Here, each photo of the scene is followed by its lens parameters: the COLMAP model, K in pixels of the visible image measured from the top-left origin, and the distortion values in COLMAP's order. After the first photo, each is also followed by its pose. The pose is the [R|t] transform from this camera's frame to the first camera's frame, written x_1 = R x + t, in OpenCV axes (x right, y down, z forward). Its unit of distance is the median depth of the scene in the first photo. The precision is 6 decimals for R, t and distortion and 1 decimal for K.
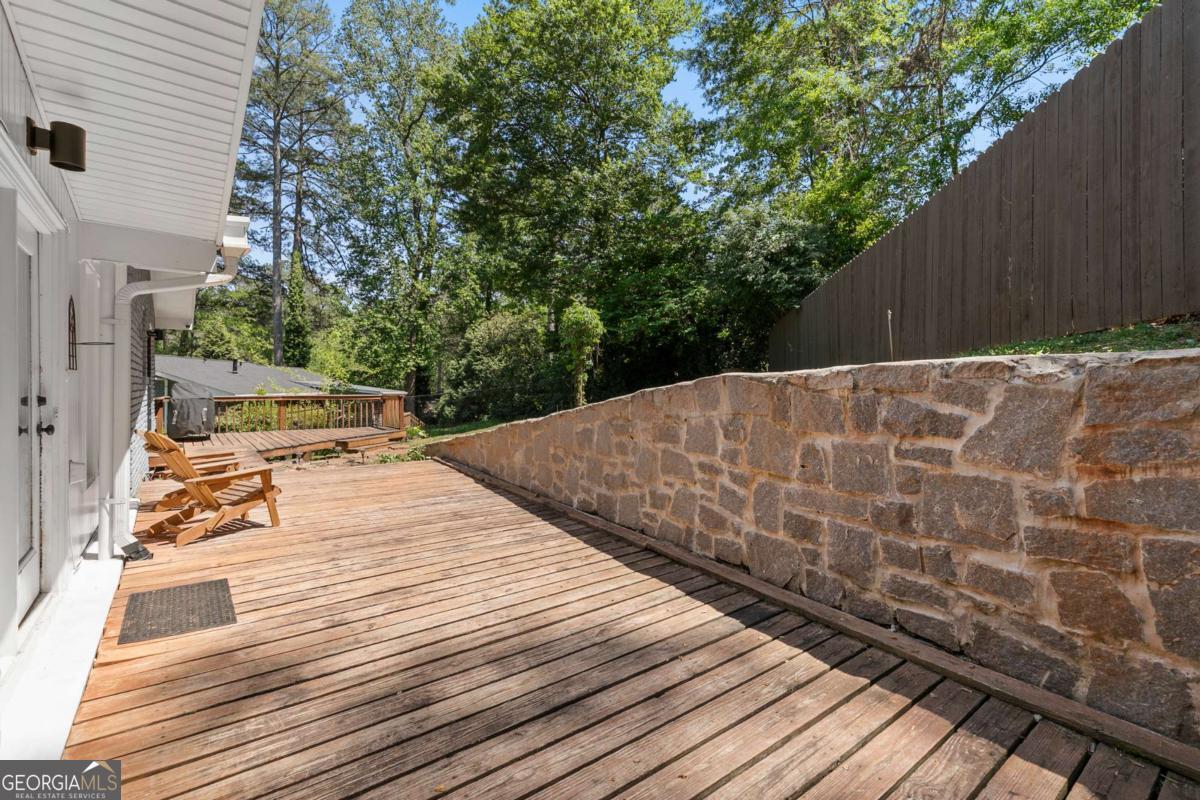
lens RADIAL K [[544.4, 0, 598.2], [0, 544.4, 388.4], [0, 0, 1]] dist [0.009864, -0.002575]
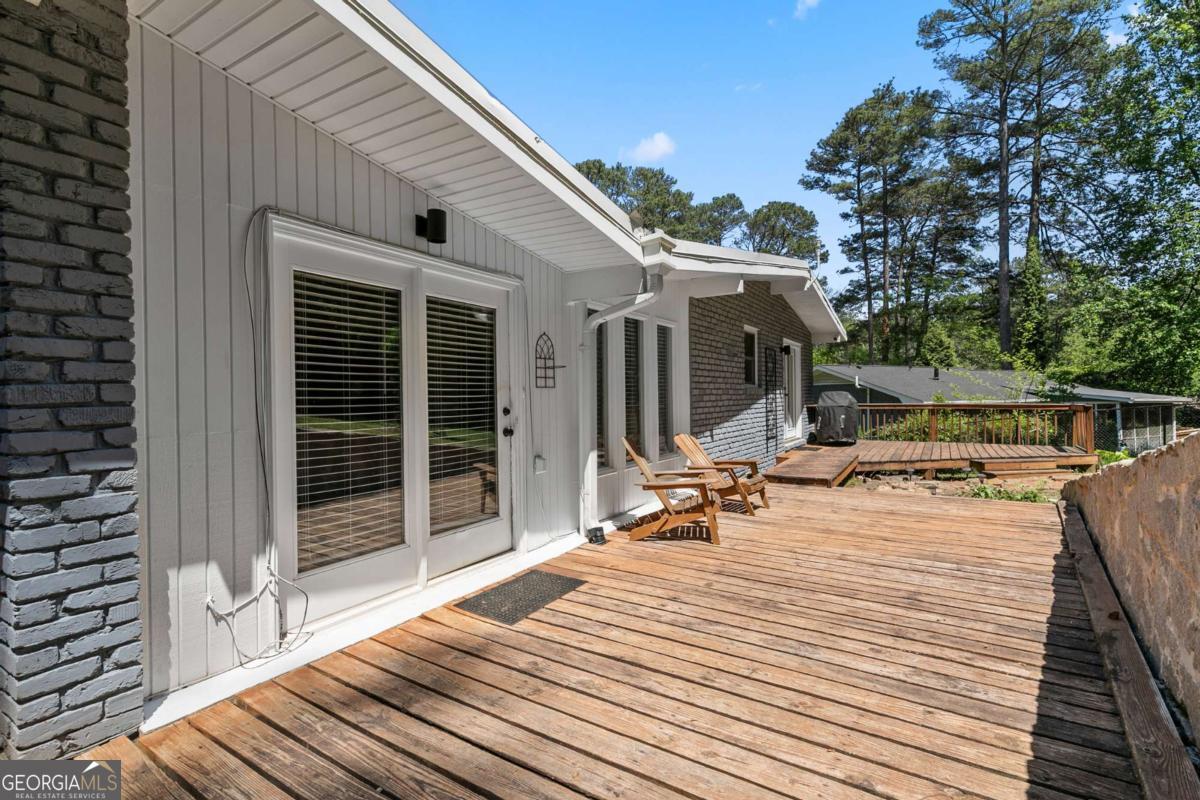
lens RADIAL K [[544.4, 0, 601.1], [0, 544.4, 401.9], [0, 0, 1]] dist [0.009864, -0.002575]
pose [[0.351504, 0.003459, -0.936180, 0.278694], [0.009883, 0.999924, 0.007406, -0.007946], [0.936134, -0.011856, 0.351443, 0.573203]]
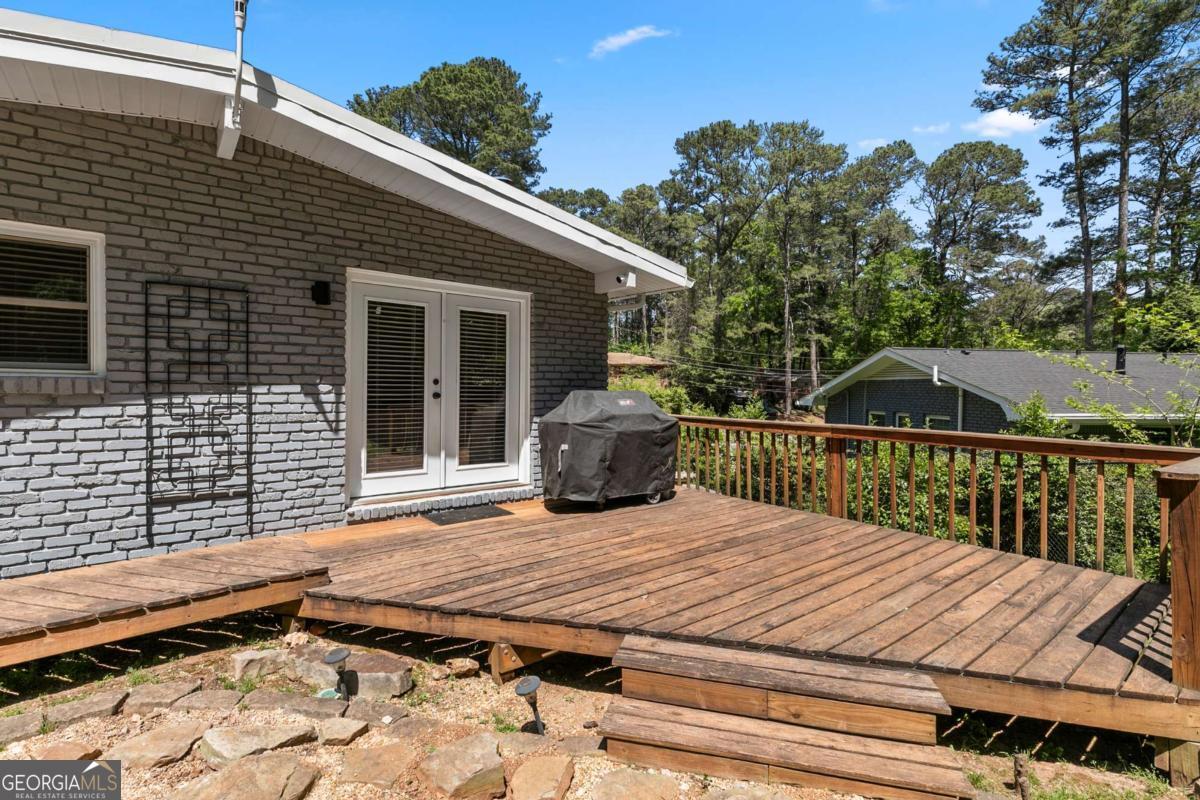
lens RADIAL K [[544.4, 0, 597.7], [0, 544.4, 393.1], [0, 0, 1]] dist [0.009864, -0.002575]
pose [[0.016183, 0.009503, -0.999824, -0.708718], [-0.012947, 0.999873, 0.009294, -0.038378], [0.999785, 0.012795, 0.016304, 2.908116]]
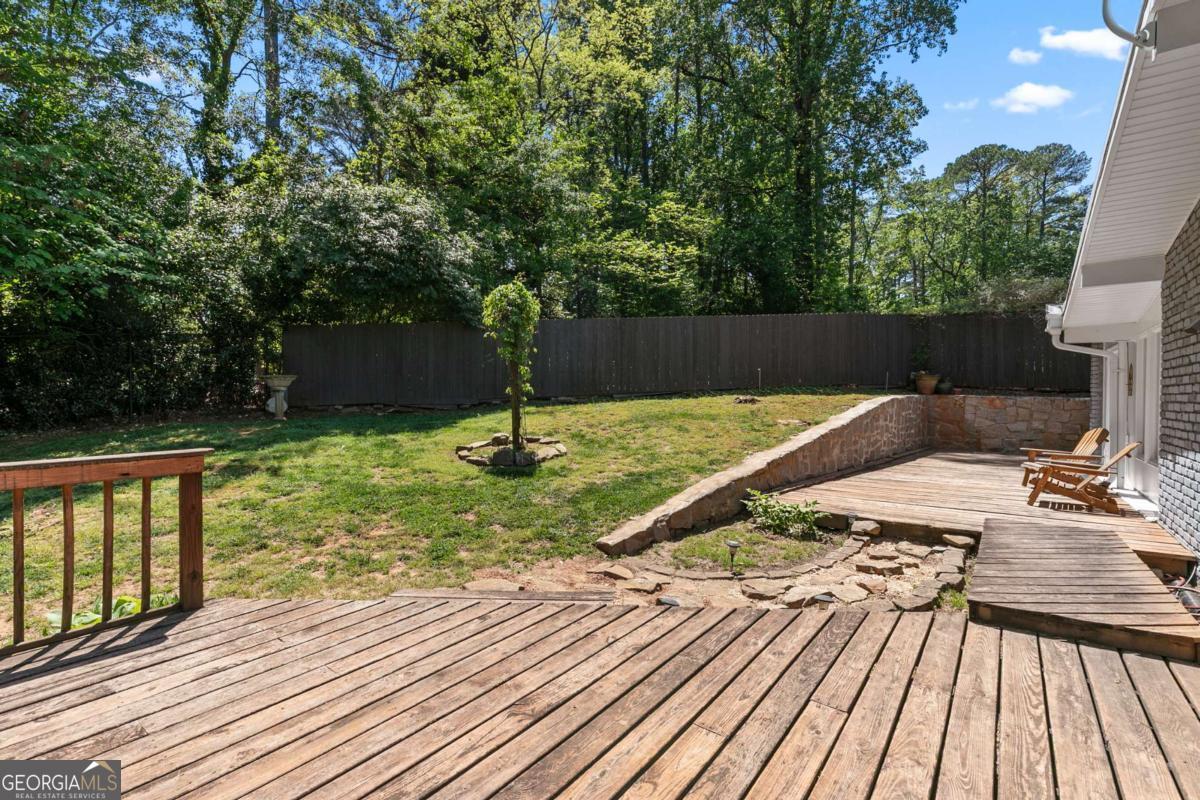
lens RADIAL K [[544.4, 0, 598.6], [0, 544.4, 404.5], [0, 0, 1]] dist [0.009864, -0.002575]
pose [[-0.254820, -0.014928, 0.966873, -2.228644], [0.001545, 0.999873, 0.015845, -0.033019], [-0.966987, 0.005531, -0.254764, 3.193949]]
